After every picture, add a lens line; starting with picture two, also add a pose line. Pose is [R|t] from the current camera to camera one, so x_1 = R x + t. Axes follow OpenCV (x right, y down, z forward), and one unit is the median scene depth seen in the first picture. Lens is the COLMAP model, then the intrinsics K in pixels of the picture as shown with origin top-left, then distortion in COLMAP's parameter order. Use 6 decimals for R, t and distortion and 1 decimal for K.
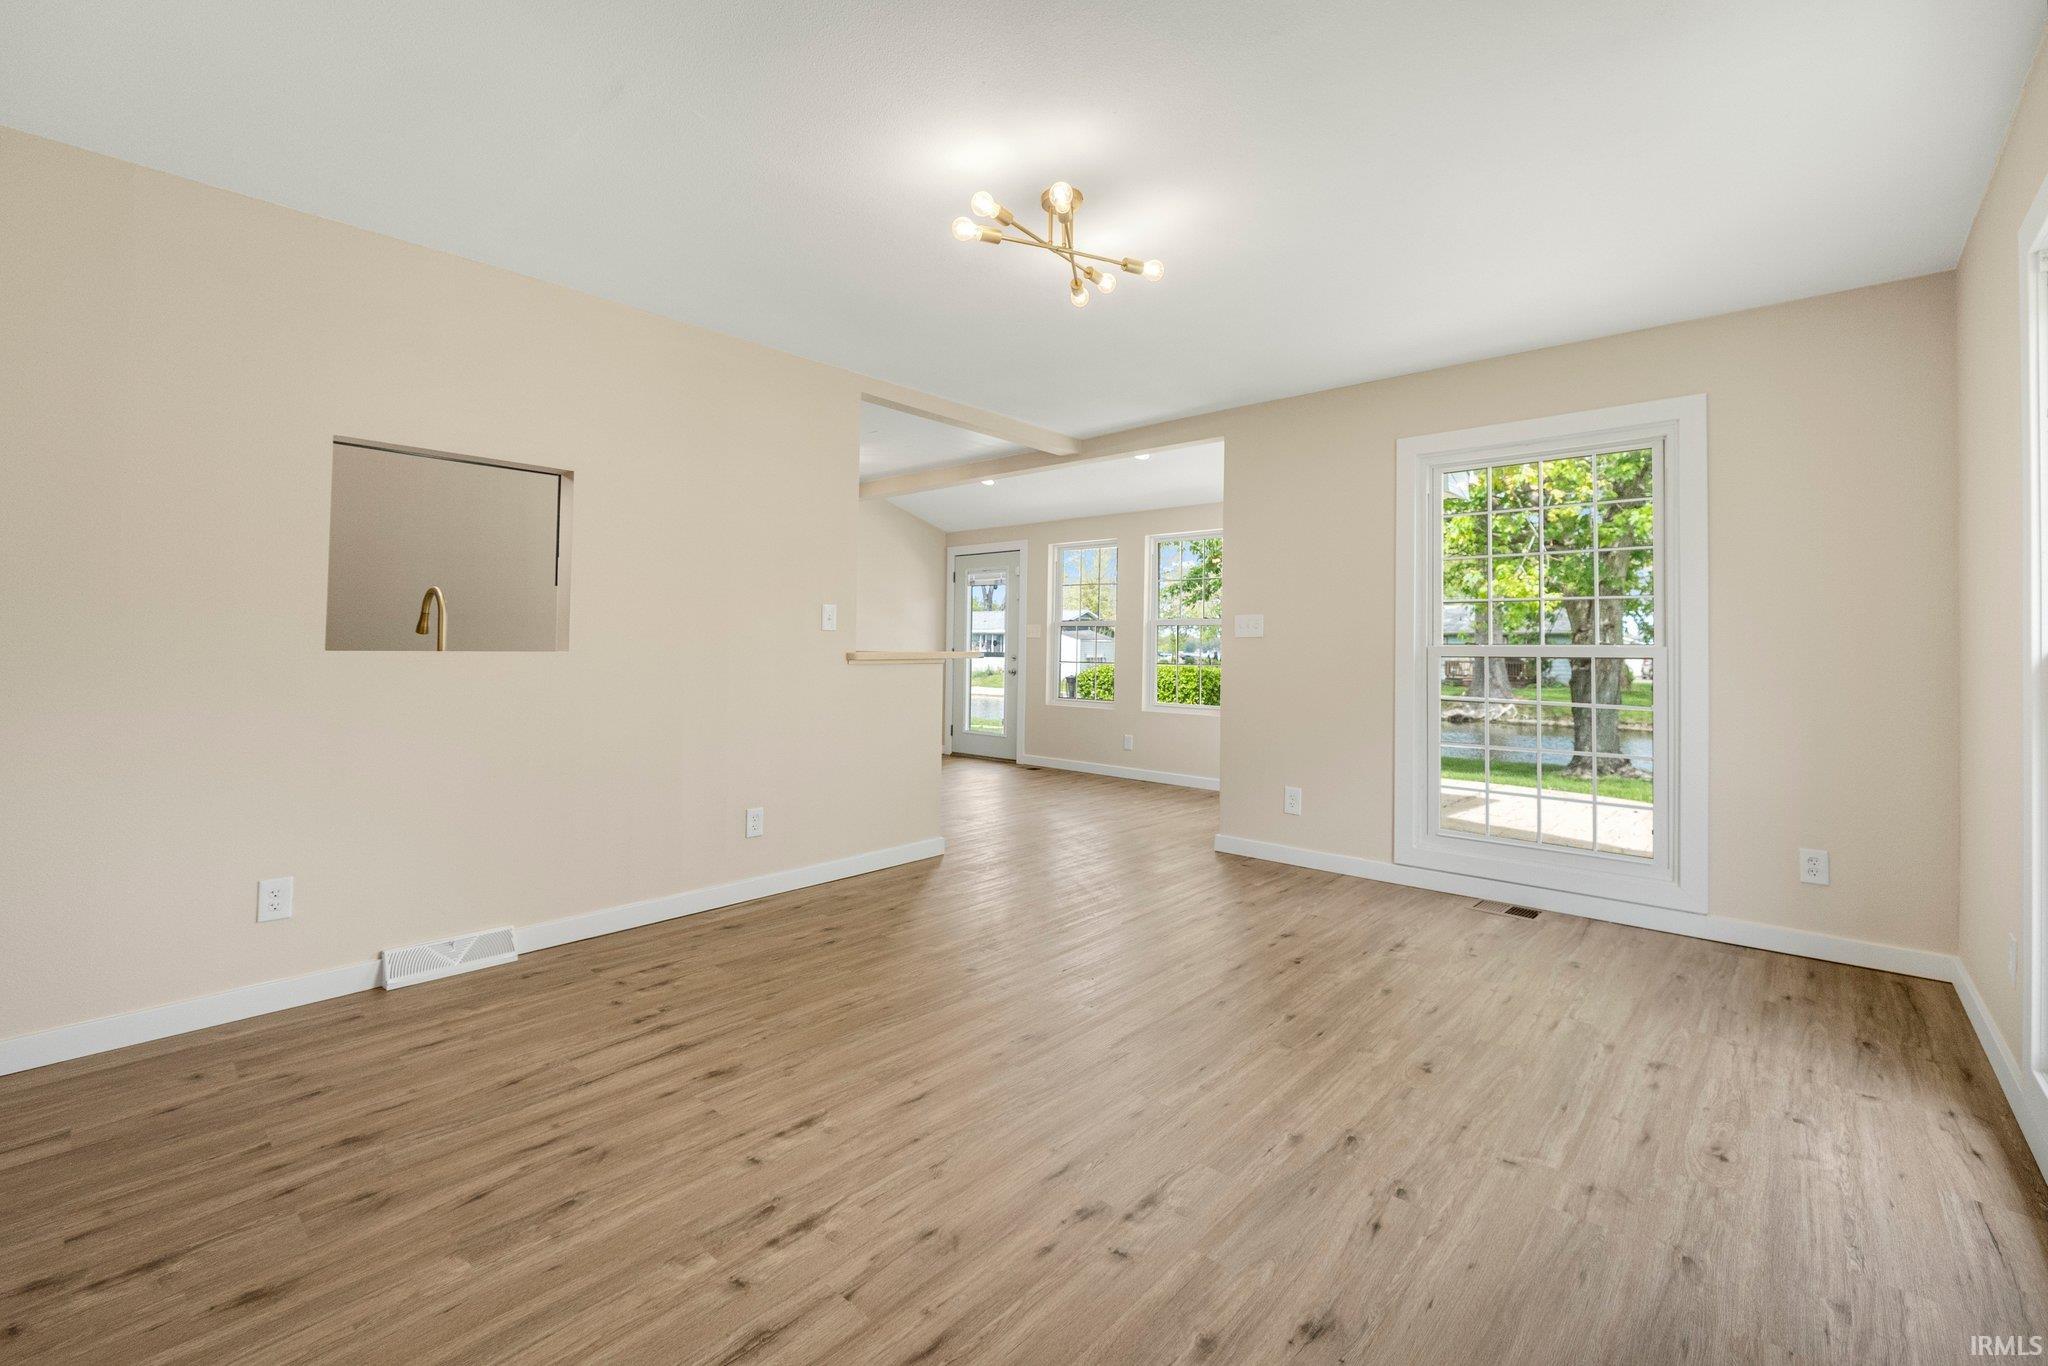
lens RADIAL K [[858.7, 0, 1024.0], [0, 858.7, 683.0], [0, 0, 1]] dist [-0.008850, -0.000294]
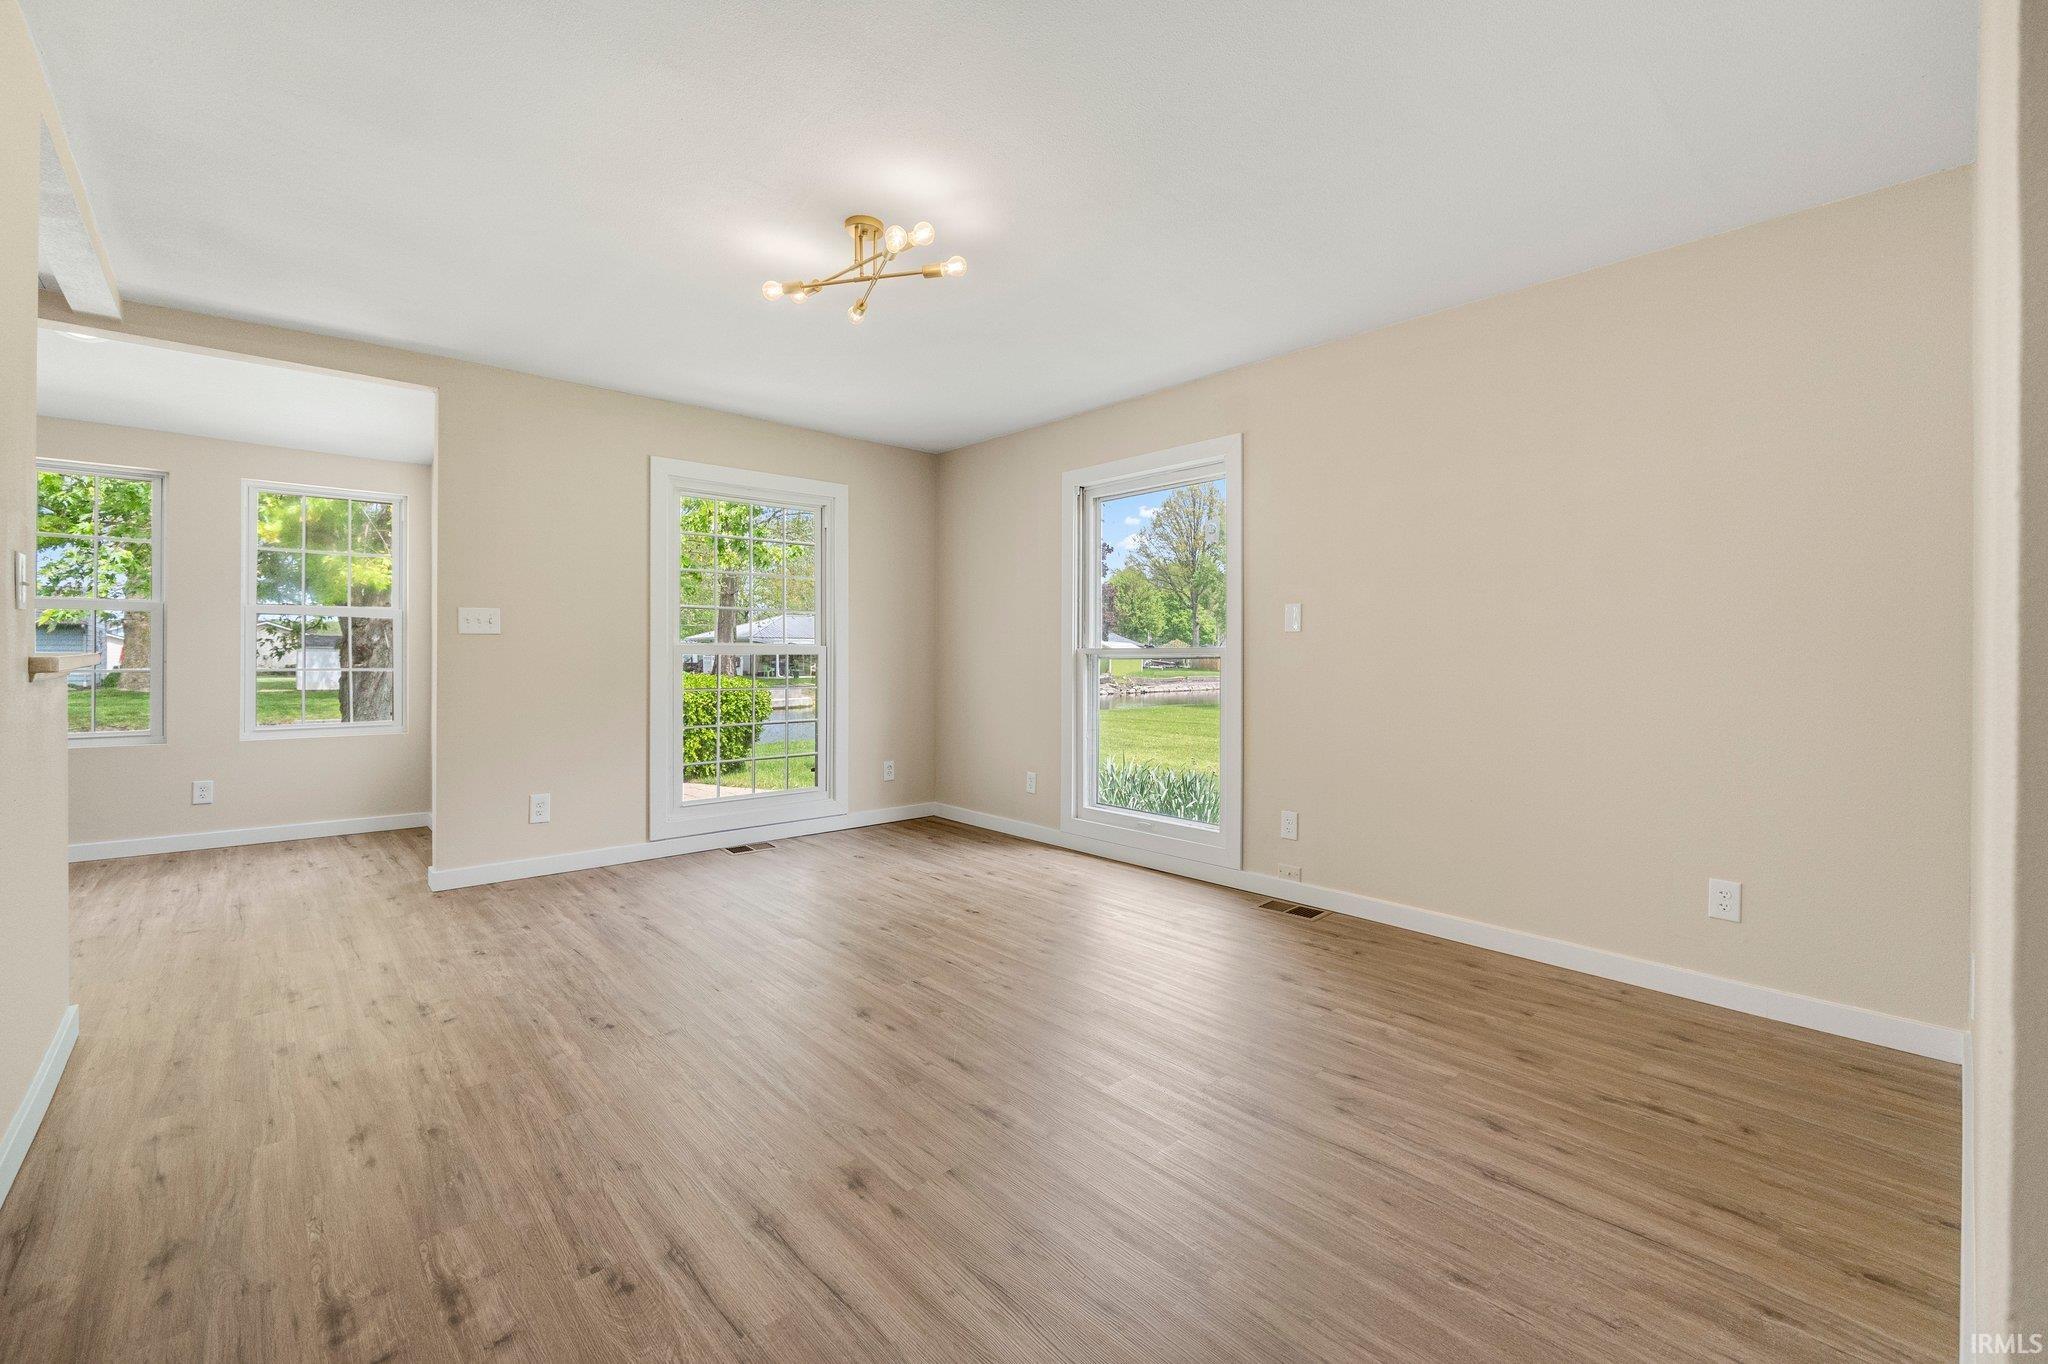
lens RADIAL K [[869.9, 0, 1025.6], [0, 869.9, 660.9], [0, 0, 1]] dist [-0.009034, 0.000026]
pose [[0.100928, -0.017784, 0.994735, -1.141357], [0.036397, 0.999237, 0.014172, -0.031993], [-0.994228, 0.034775, 0.101499, 0.751189]]
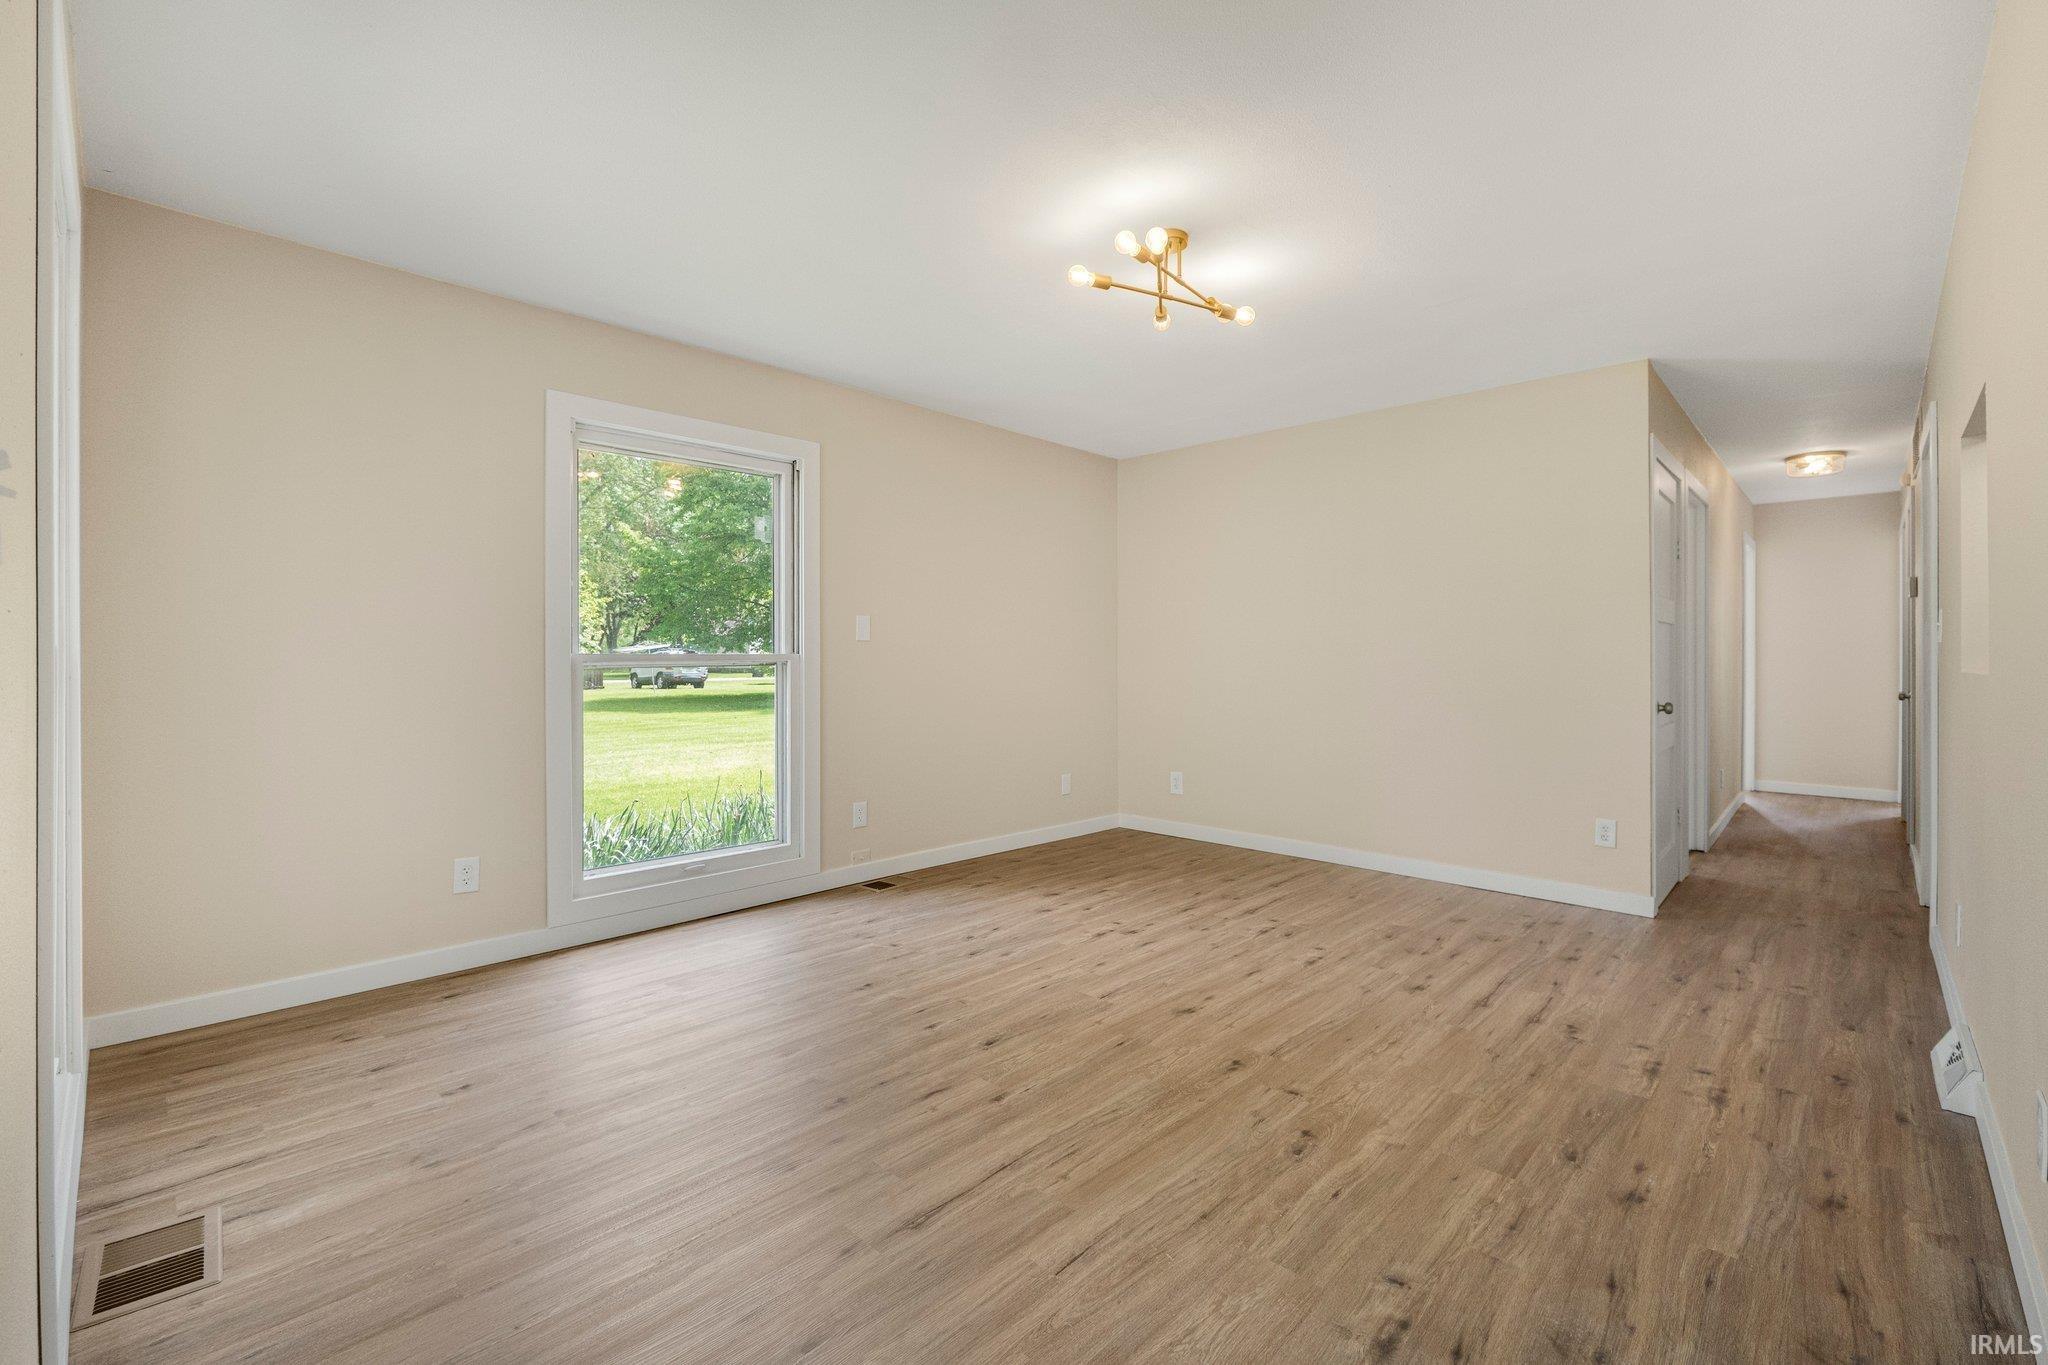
lens RADIAL K [[869.9, 0, 1025.6], [0, 869.9, 661.4], [0, 0, 1]] dist [-0.009034, 0.000026]
pose [[-0.999374, -0.013374, 0.032749, 0.205168], [-0.011900, 0.998926, 0.044790, -0.095989], [-0.033313, 0.044372, -0.998459, 2.338643]]
